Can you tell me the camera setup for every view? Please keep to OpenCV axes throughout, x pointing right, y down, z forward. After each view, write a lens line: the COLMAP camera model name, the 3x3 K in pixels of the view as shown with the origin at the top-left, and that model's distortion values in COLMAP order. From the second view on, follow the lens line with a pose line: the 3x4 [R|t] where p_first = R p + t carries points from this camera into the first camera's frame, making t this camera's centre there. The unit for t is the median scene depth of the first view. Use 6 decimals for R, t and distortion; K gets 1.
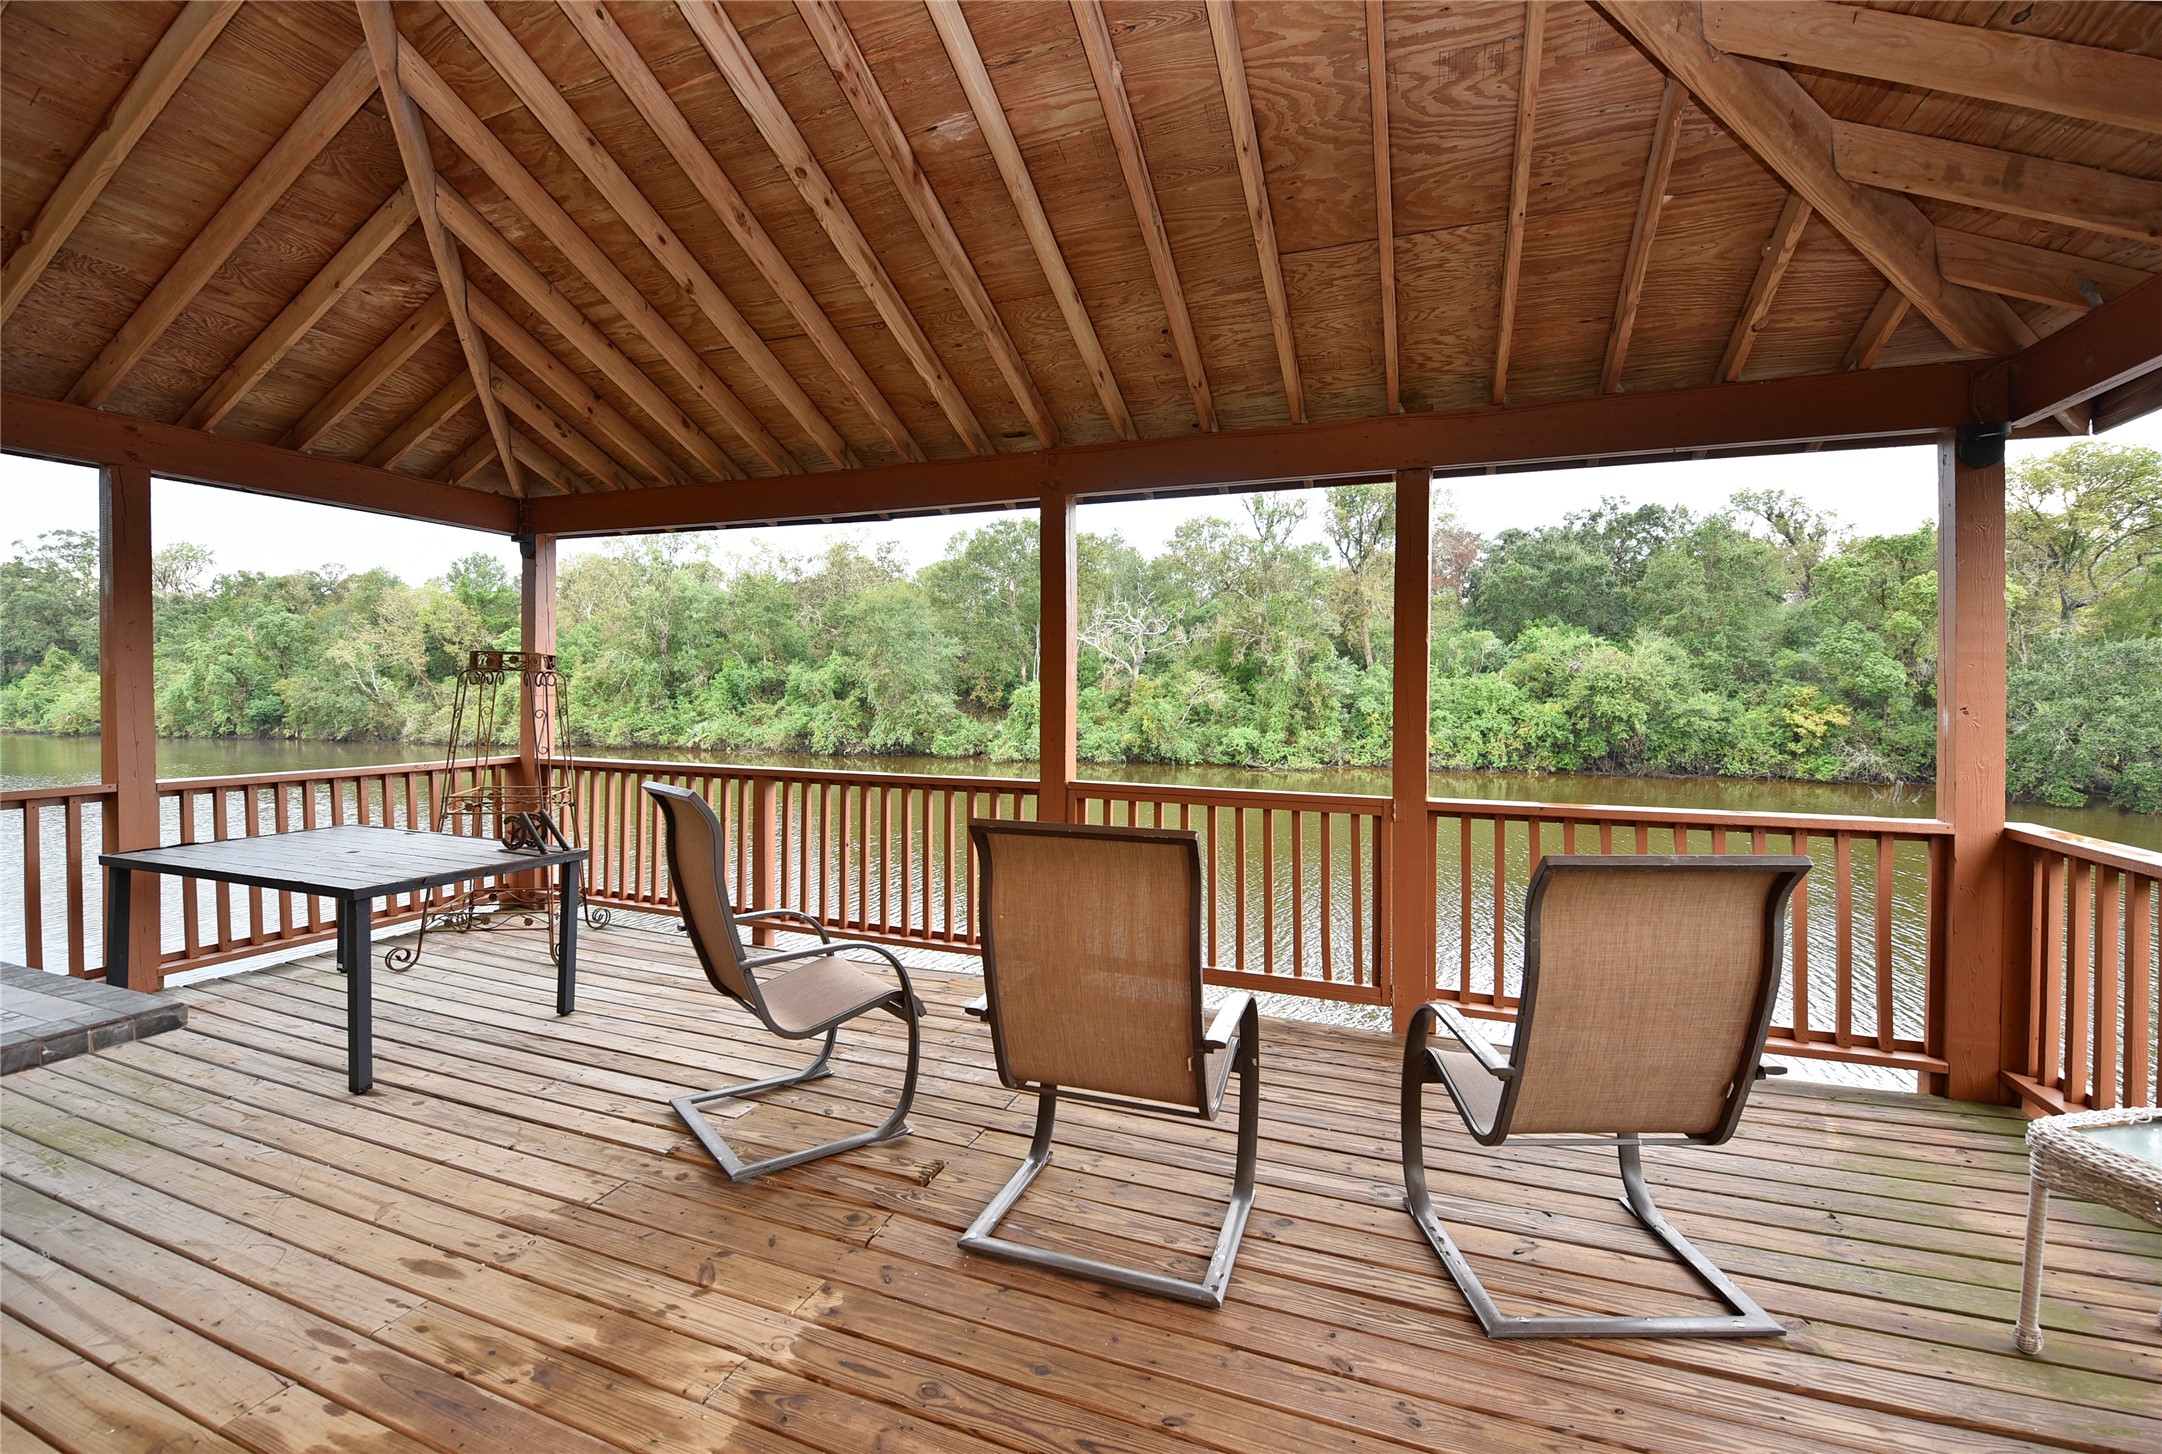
lens RADIAL K [[908.6, 0, 1082.4], [0, 908.6, 696.3], [0, 0, 1]] dist [-0.008112, -0.005338]
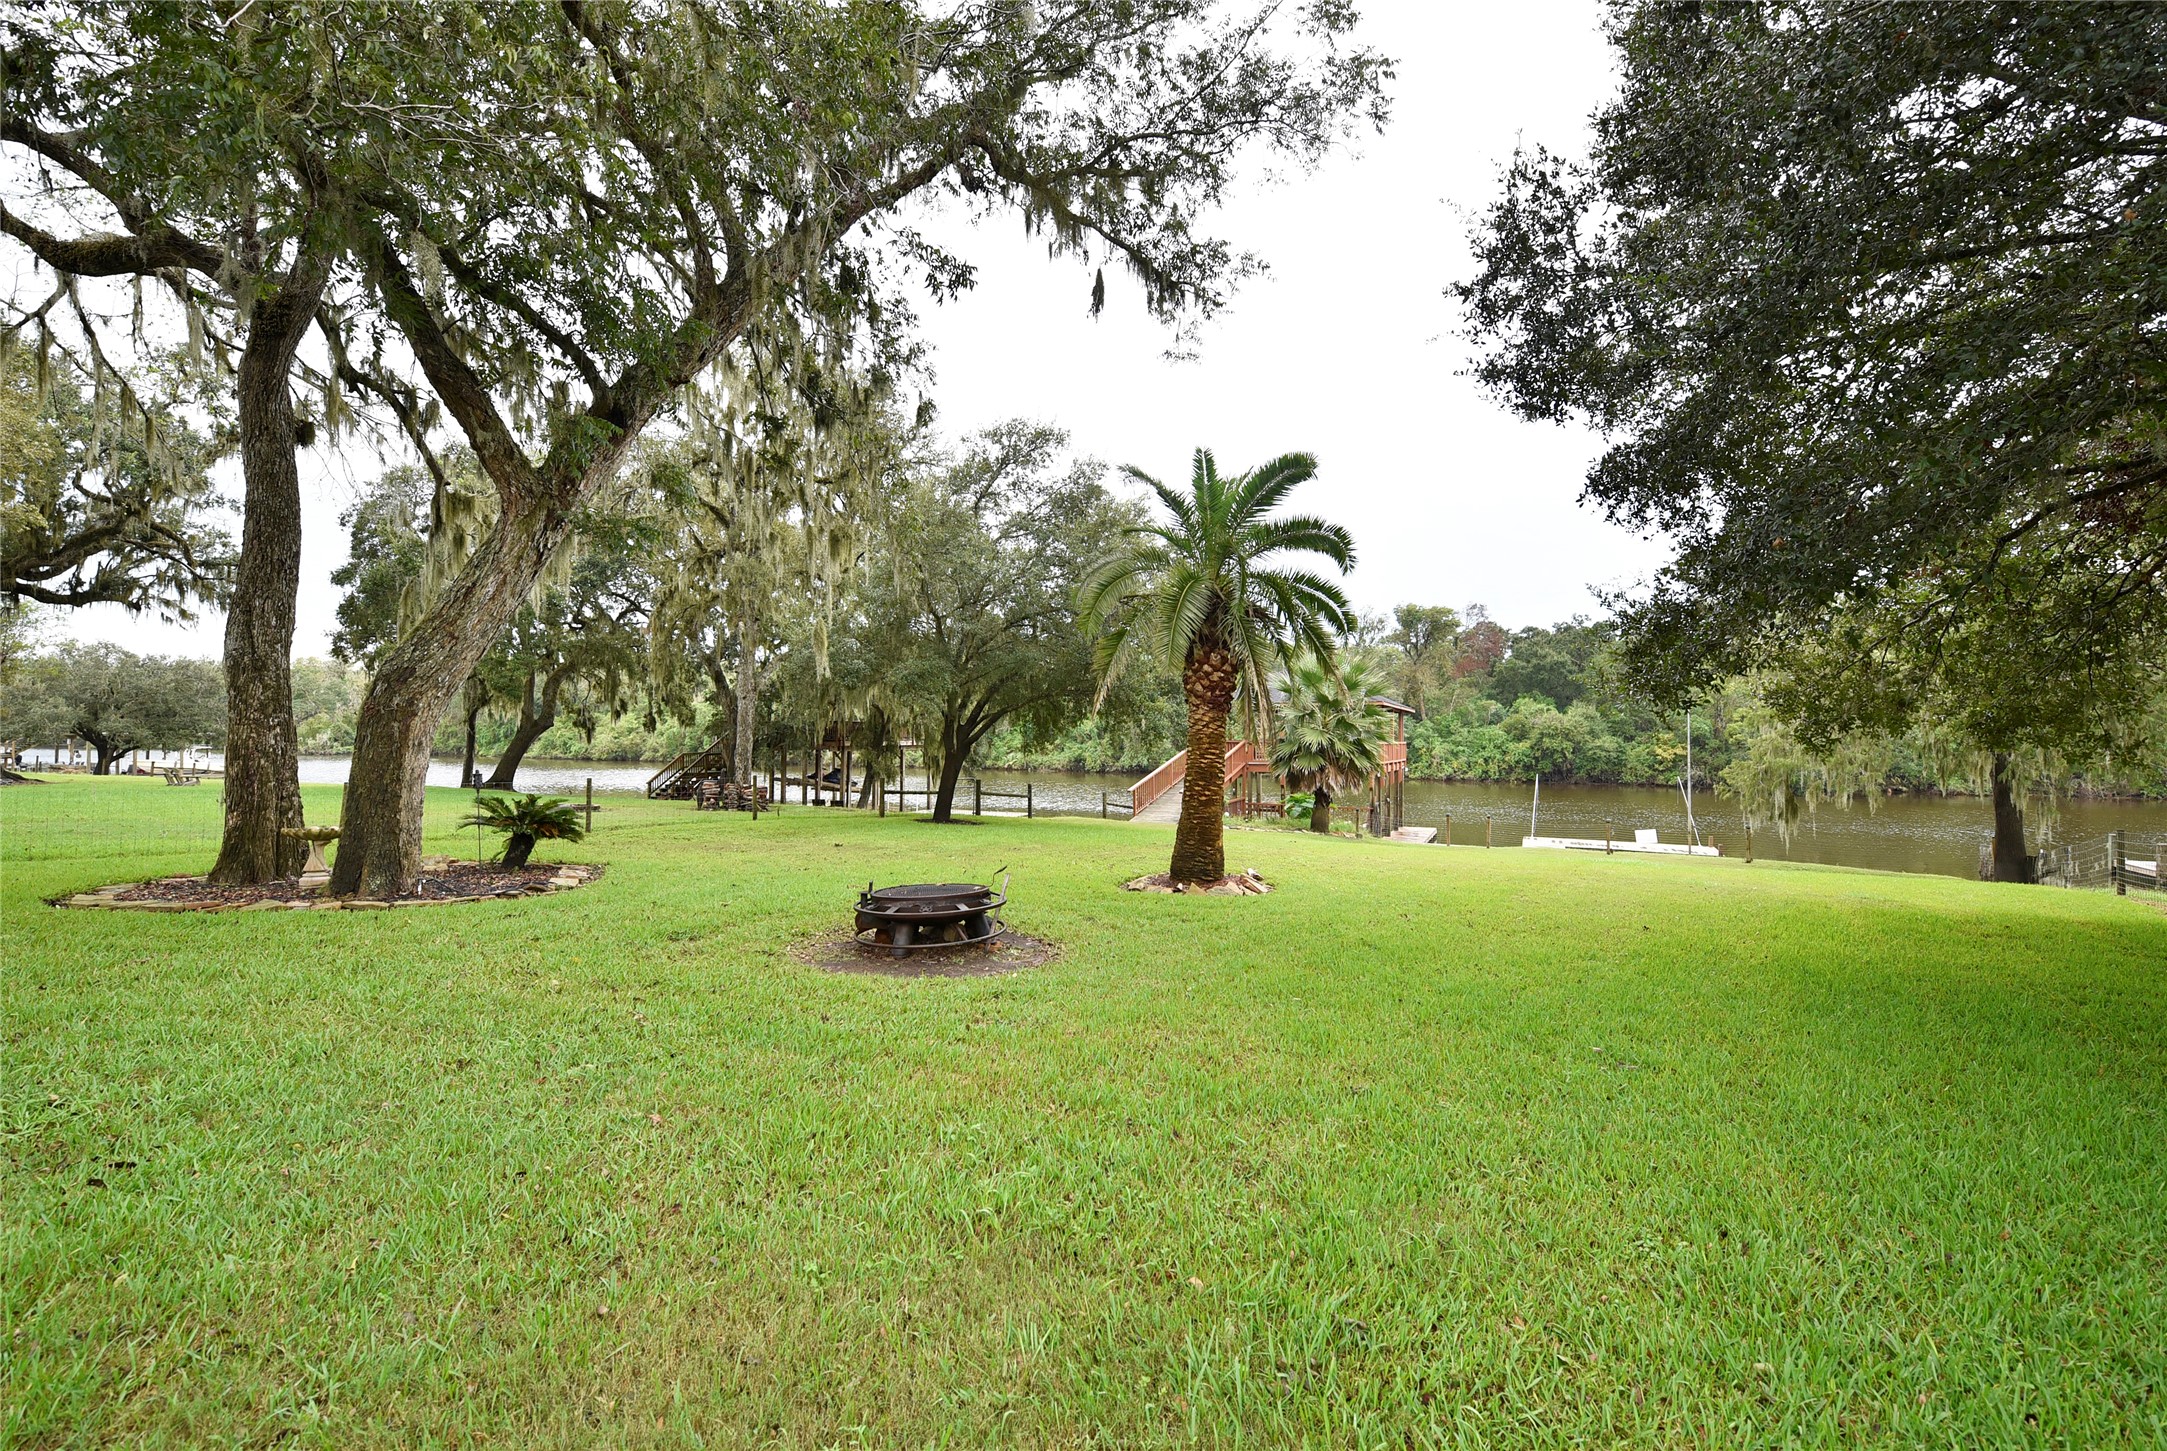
lens RADIAL K [[883.0, 0, 1087.6], [0, 883.0, 702.8], [0, 0, 1]] dist [0.008097, -0.005141]
pose [[0.994328, -0.000044, -0.106353, -0.127267], [-0.004798, 0.998963, -0.045275, 0.010800], [0.106245, 0.045528, 0.993297, -0.702261]]
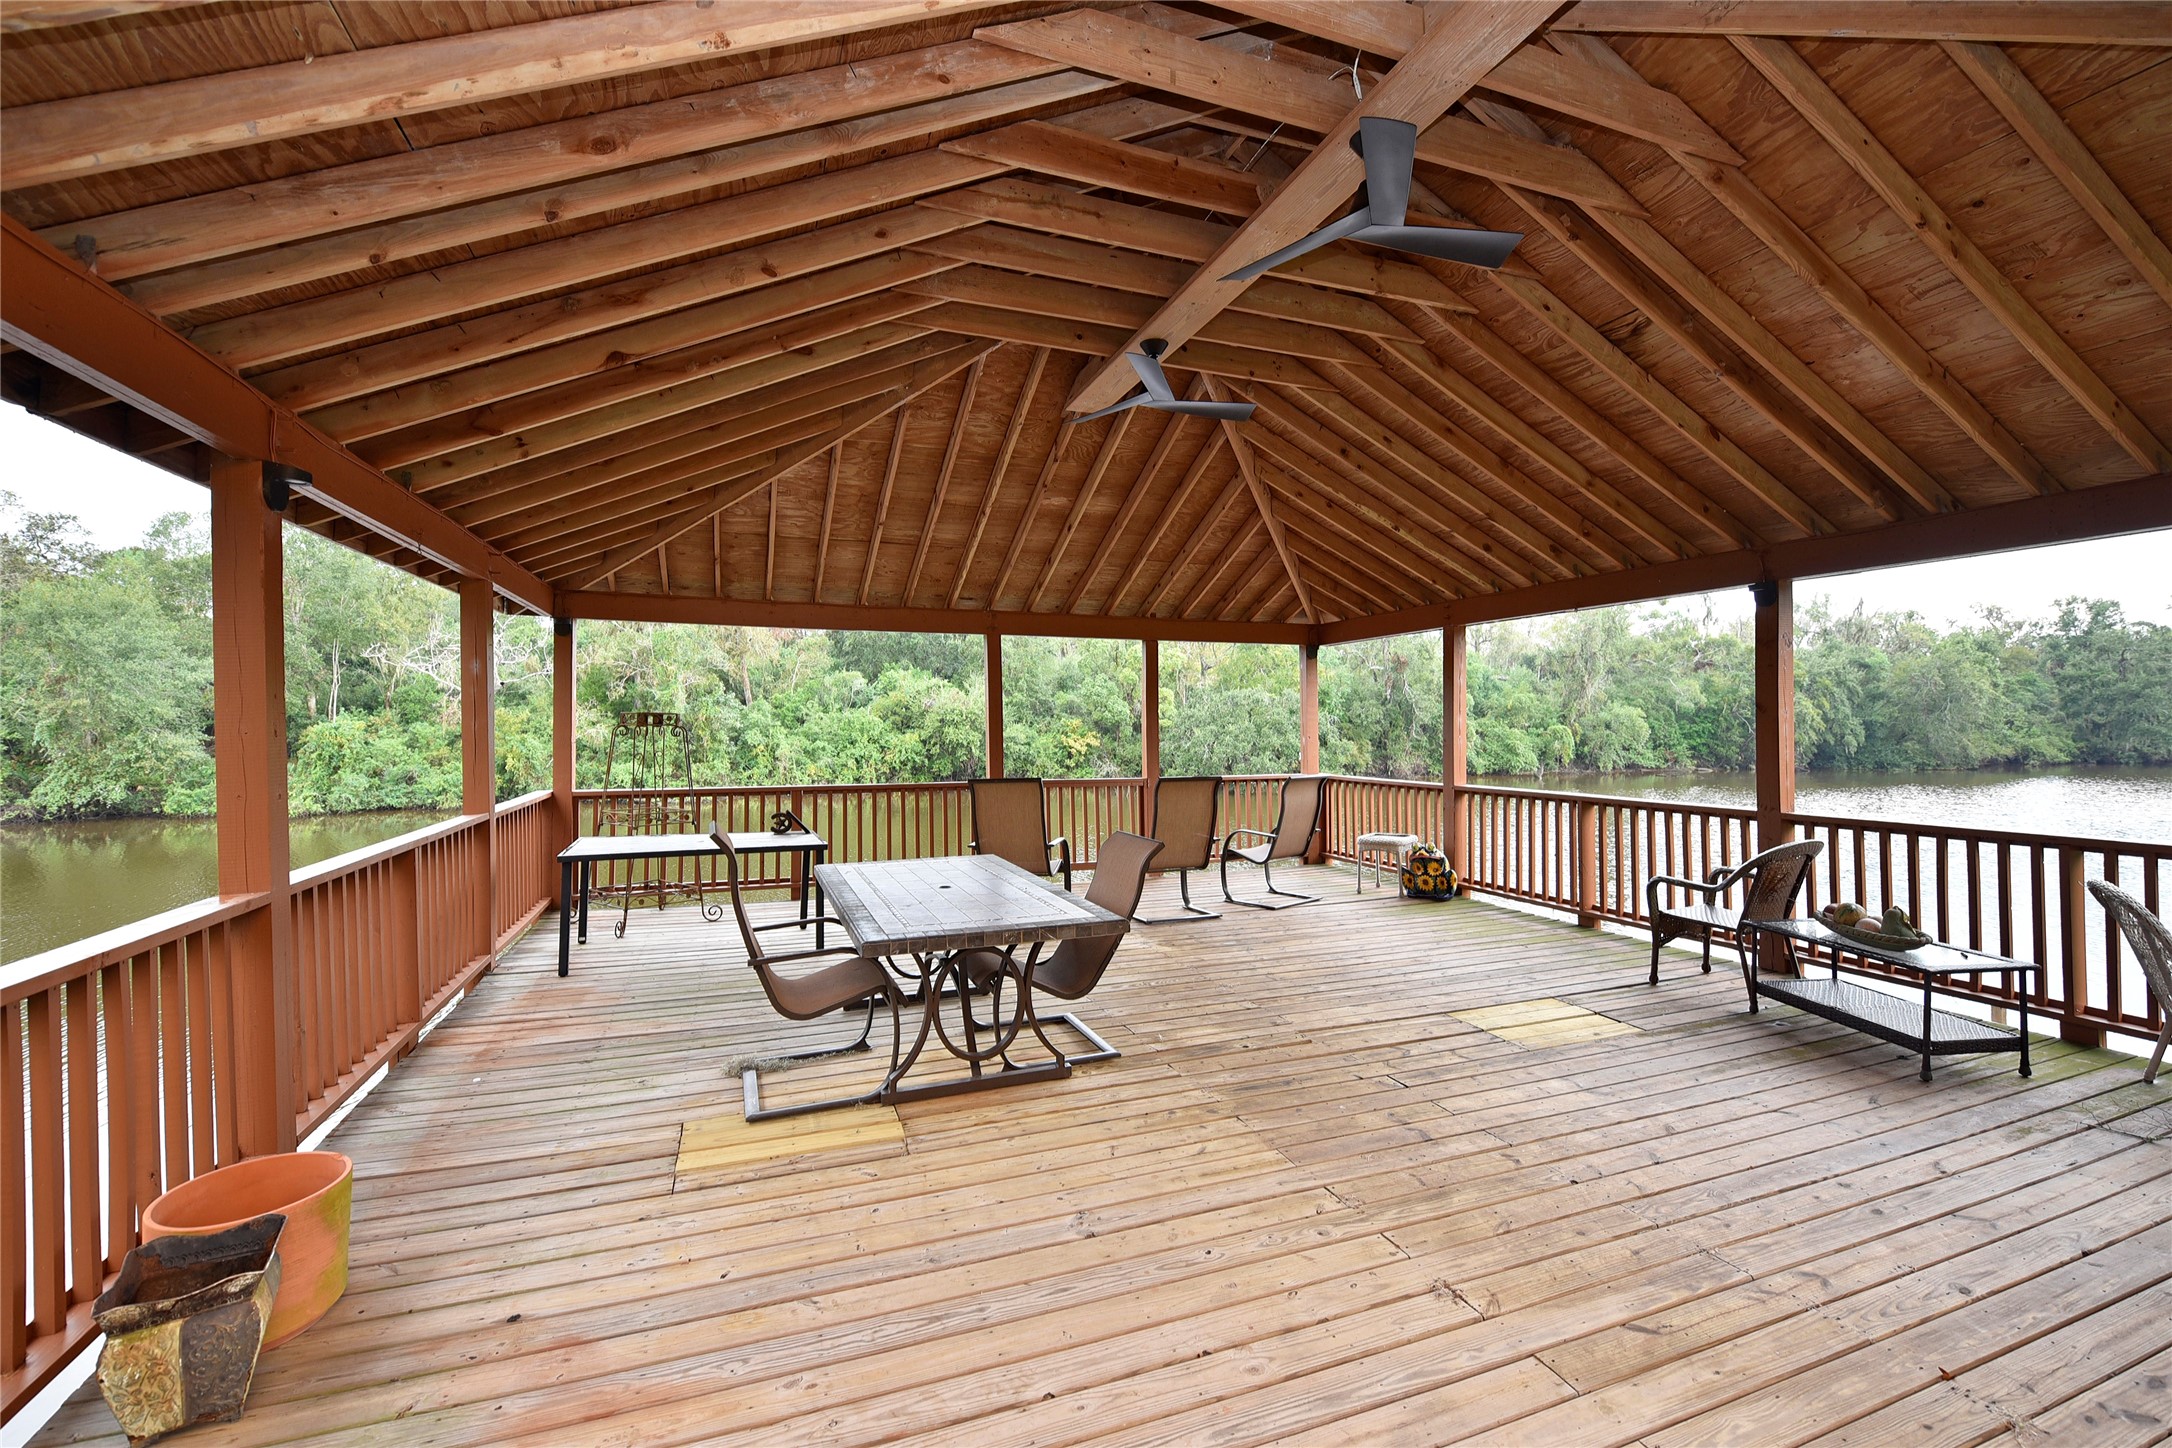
lens RADIAL K [[899.6, 0, 1085.6], [0, 899.6, 702.4], [0, 0, 1]] dist [-0.005606, -0.003332]
pose [[0.748518, 0.008624, 0.663058, -0.088087], [0.010566, 0.999633, -0.024930, -0.001263], [-0.663030, 0.025666, 0.748153, -0.044491]]
